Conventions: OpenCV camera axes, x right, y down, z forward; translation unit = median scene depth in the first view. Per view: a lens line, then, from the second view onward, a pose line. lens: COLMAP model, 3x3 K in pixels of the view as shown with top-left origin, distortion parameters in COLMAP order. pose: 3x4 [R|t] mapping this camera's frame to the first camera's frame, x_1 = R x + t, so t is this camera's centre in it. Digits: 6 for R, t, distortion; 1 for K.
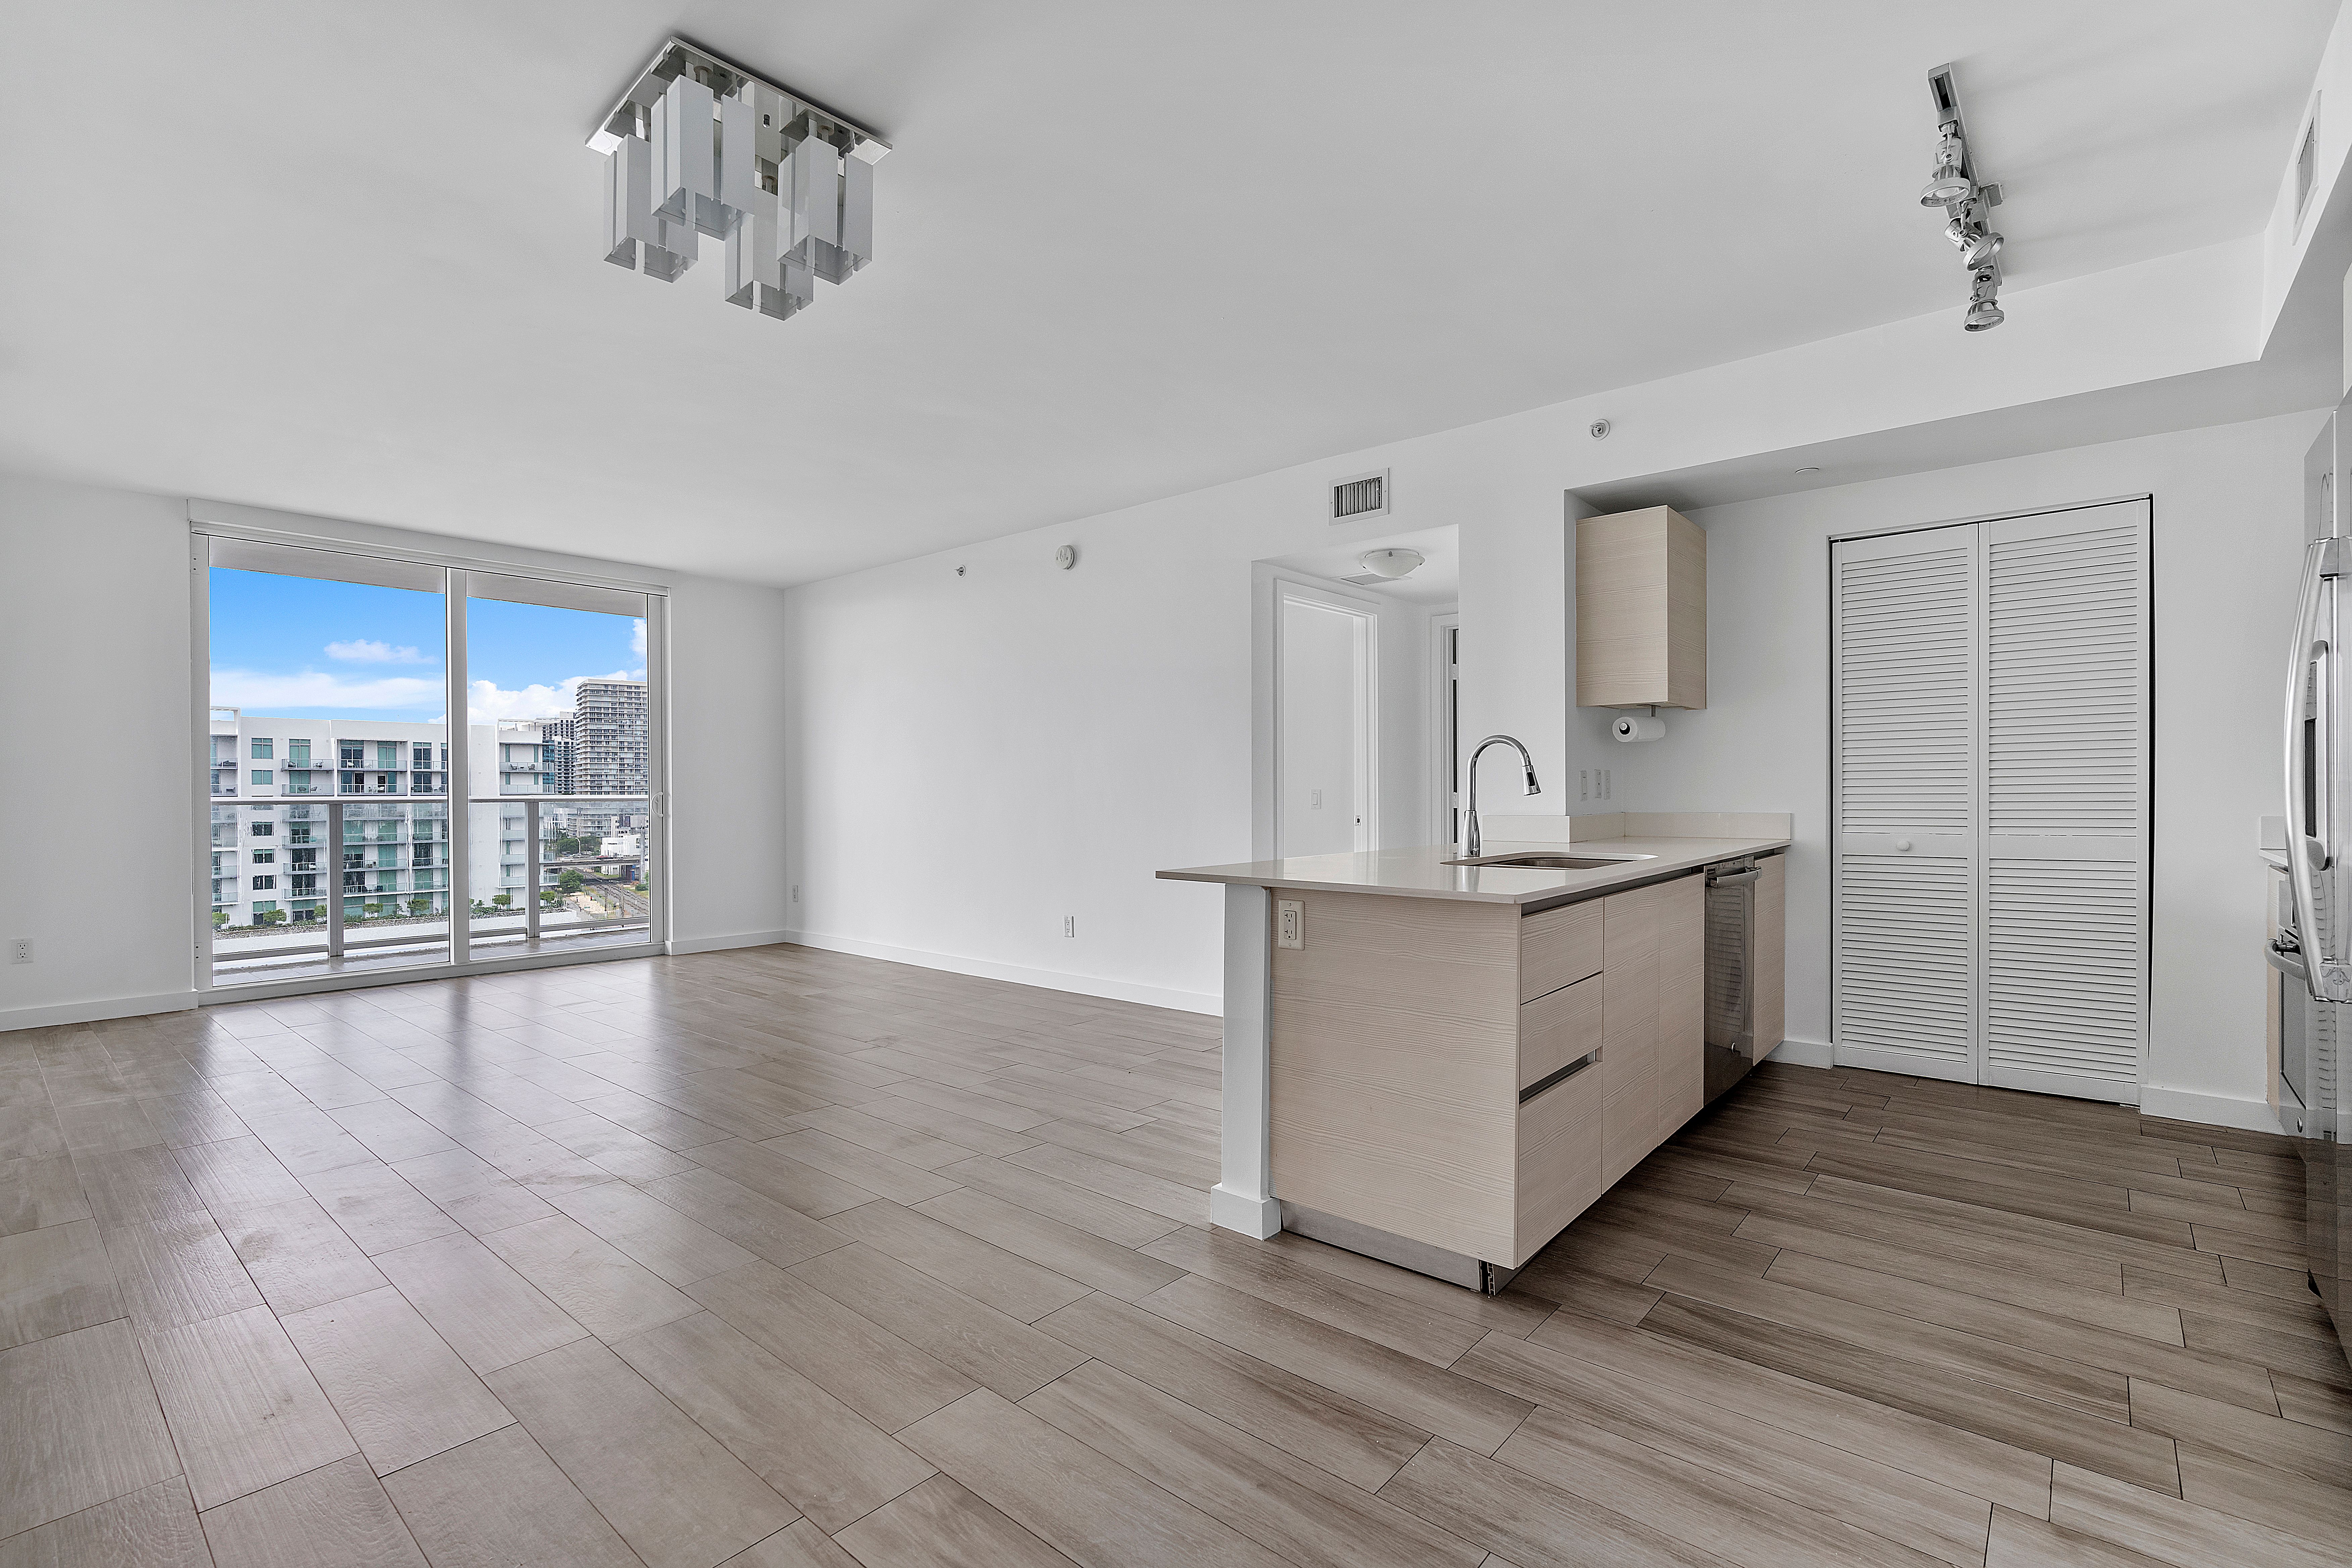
lens RADIAL K [[1064.3, 0, 1190.0], [0, 1064.3, 803.7], [0, 0, 1]] dist [-0.020828, 0.011820]
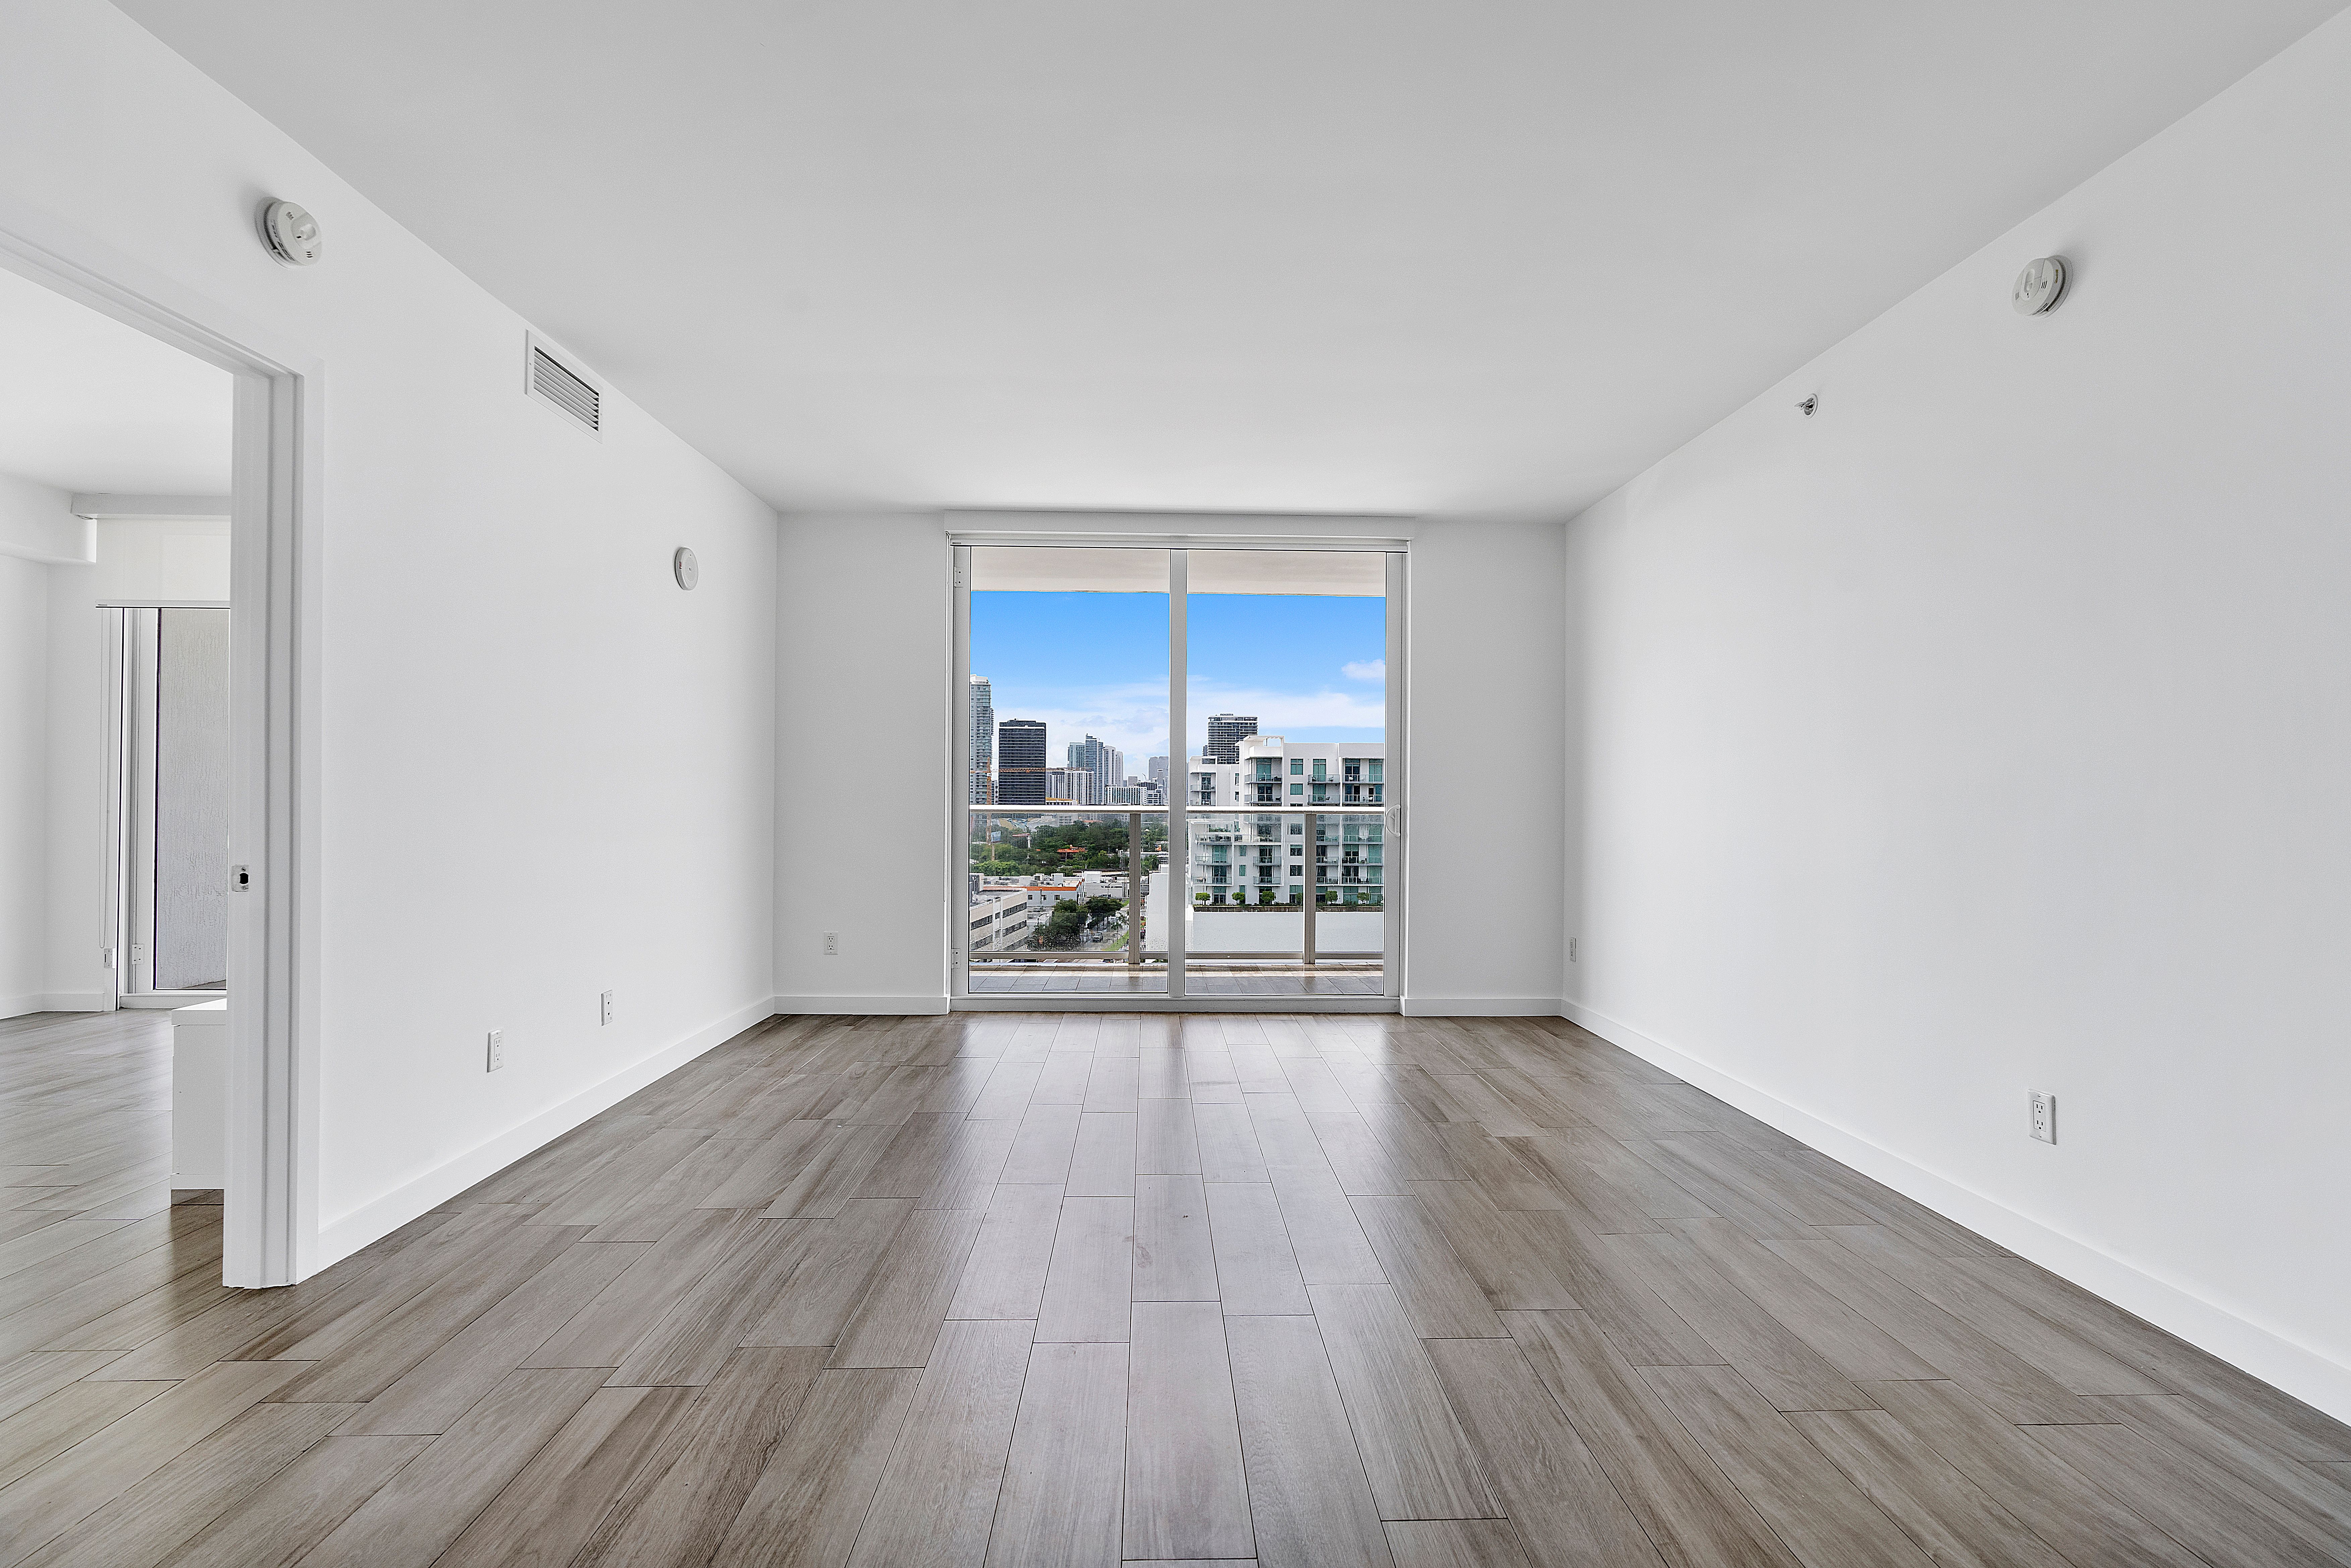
lens RADIAL K [[1063.7, 0, 1189.4], [0, 1063.7, 803.7], [0, 0, 1]] dist [-0.020828, 0.011820]
pose [[0.672221, 0.008481, -0.740302, -0.049900], [-0.016756, 0.999853, -0.003760, -0.013154], [0.740161, 0.014932, 0.672264, 0.784946]]
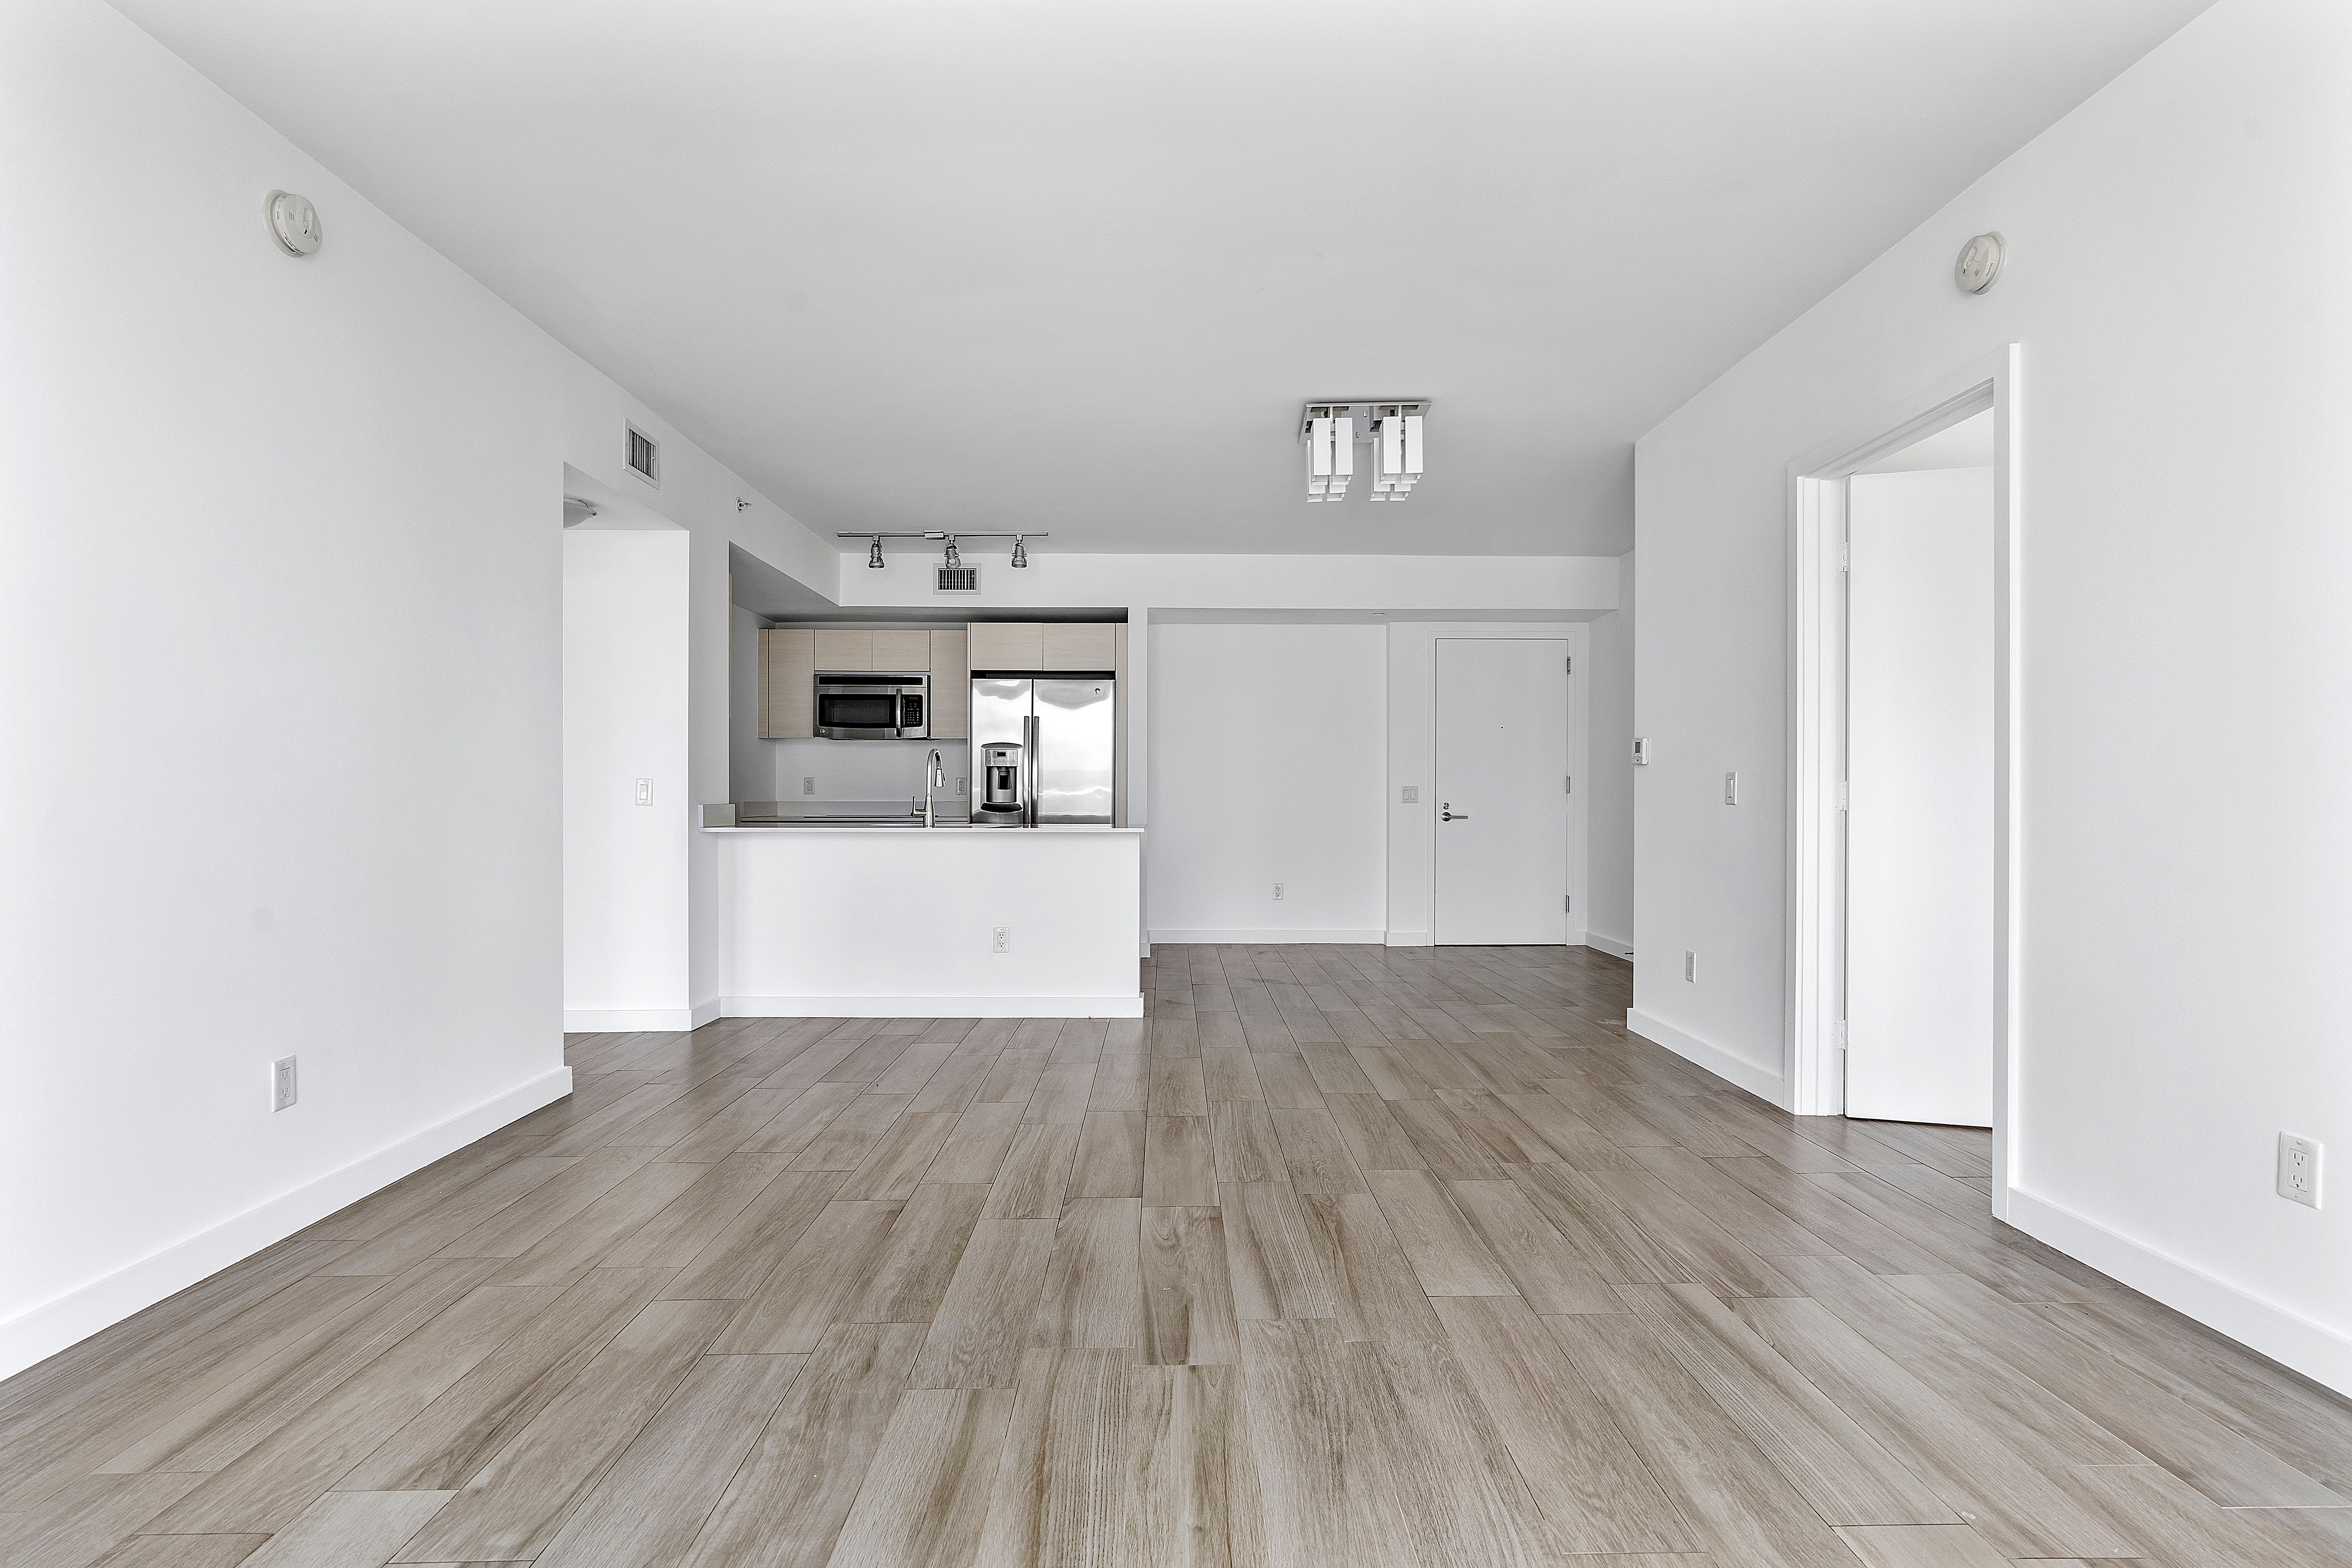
lens RADIAL K [[1139.3, 0, 1191.6], [0, 1139.3, 796.9], [0, 0, 1]] dist [-0.021072, 0.011809]
pose [[-0.660122, 0.002025, 0.751156, -1.240168], [0.009577, 0.999938, 0.005721, 0.002546], [-0.751097, 0.010971, -0.660100, 1.827721]]
